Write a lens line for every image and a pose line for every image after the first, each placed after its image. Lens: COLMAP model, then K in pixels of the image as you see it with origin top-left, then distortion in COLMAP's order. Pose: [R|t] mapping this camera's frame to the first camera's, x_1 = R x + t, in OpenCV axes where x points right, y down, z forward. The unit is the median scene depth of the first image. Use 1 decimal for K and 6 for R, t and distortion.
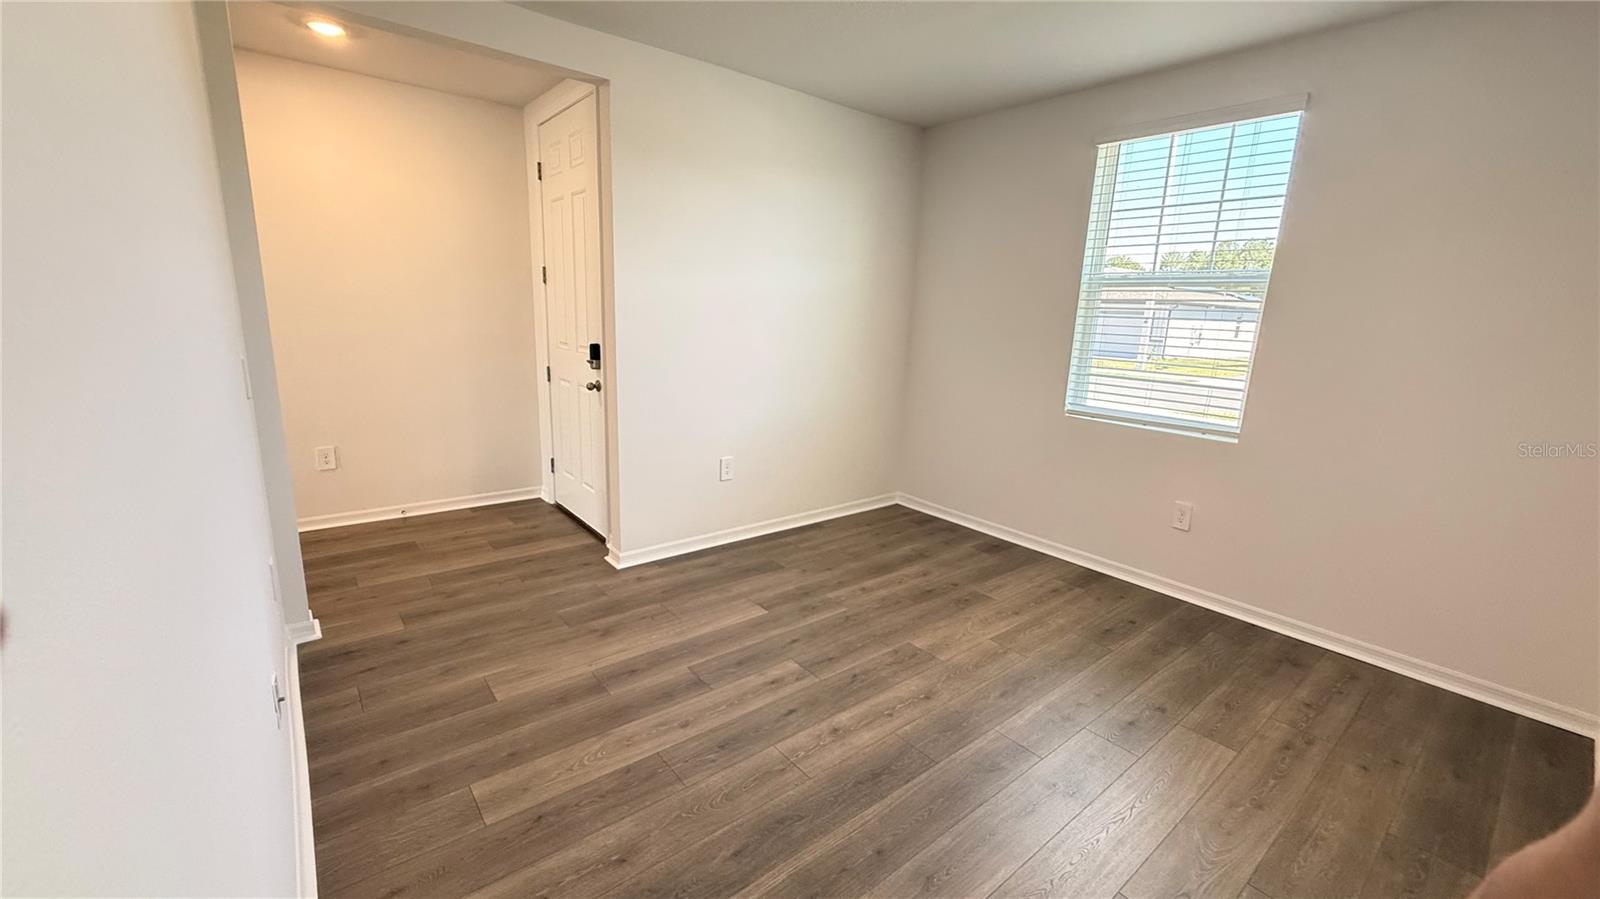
lens RADIAL K [[635.1, 0, 796.8], [0, 635.1, 452.5], [0, 0, 1]] dist [0.002358, -0.000157]
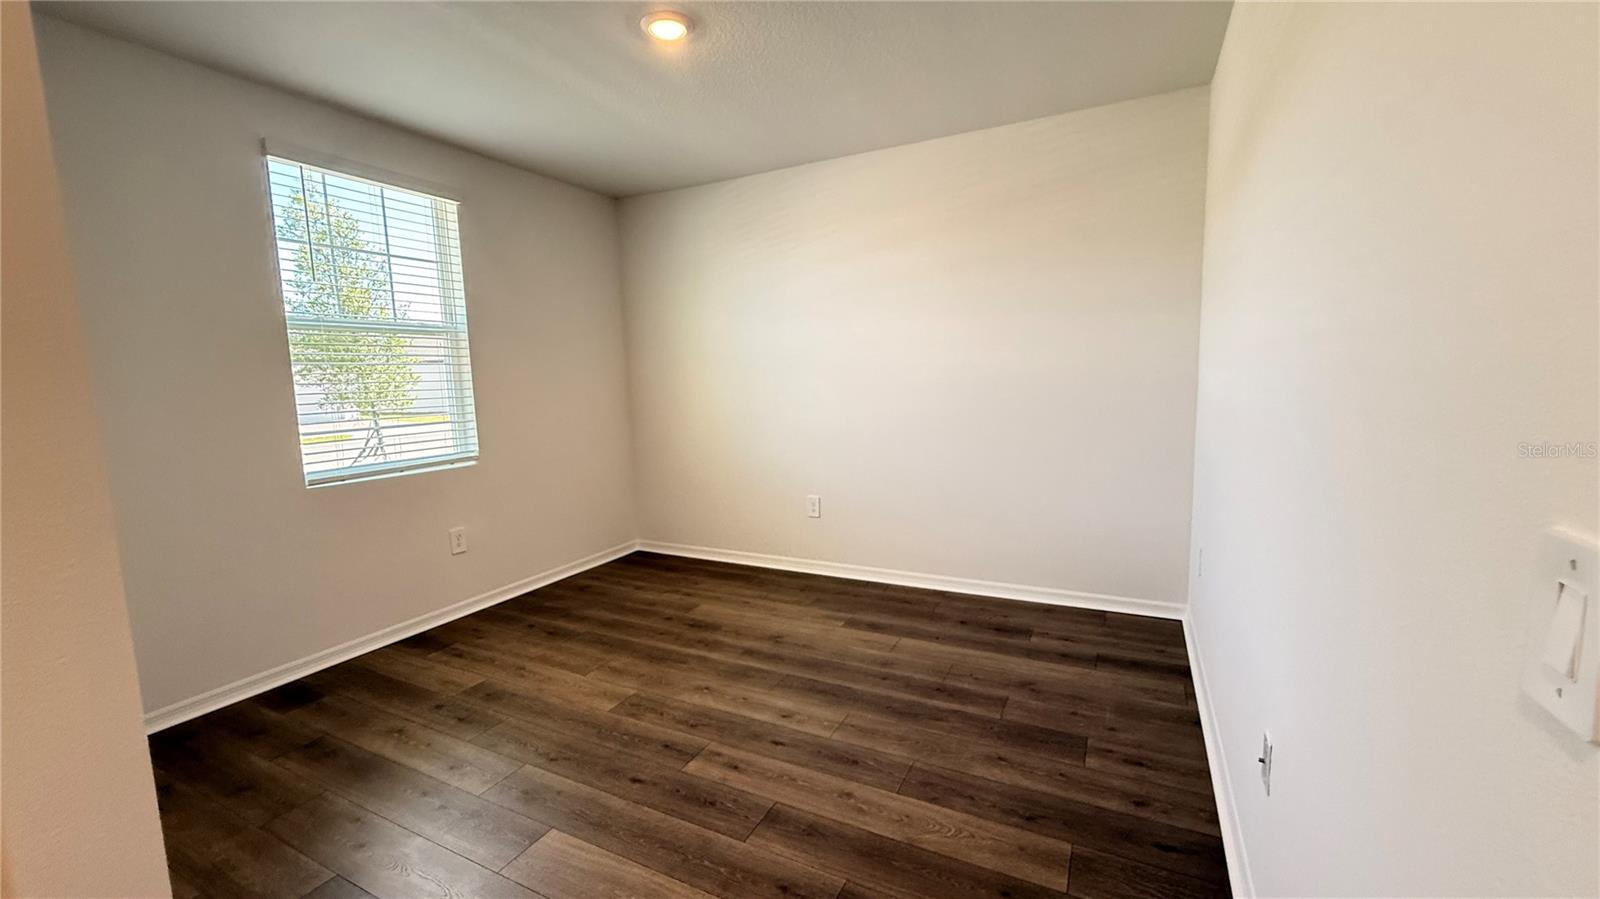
lens RADIAL K [[635.1, 0, 797.3], [0, 635.1, 452.8], [0, 0, 1]] dist [0.002358, -0.000157]
pose [[-0.404712, -0.136892, 0.904140, -0.804447], [0.214622, 0.946894, 0.239434, -0.241871], [-0.888902, 0.290950, -0.353839, 1.103919]]
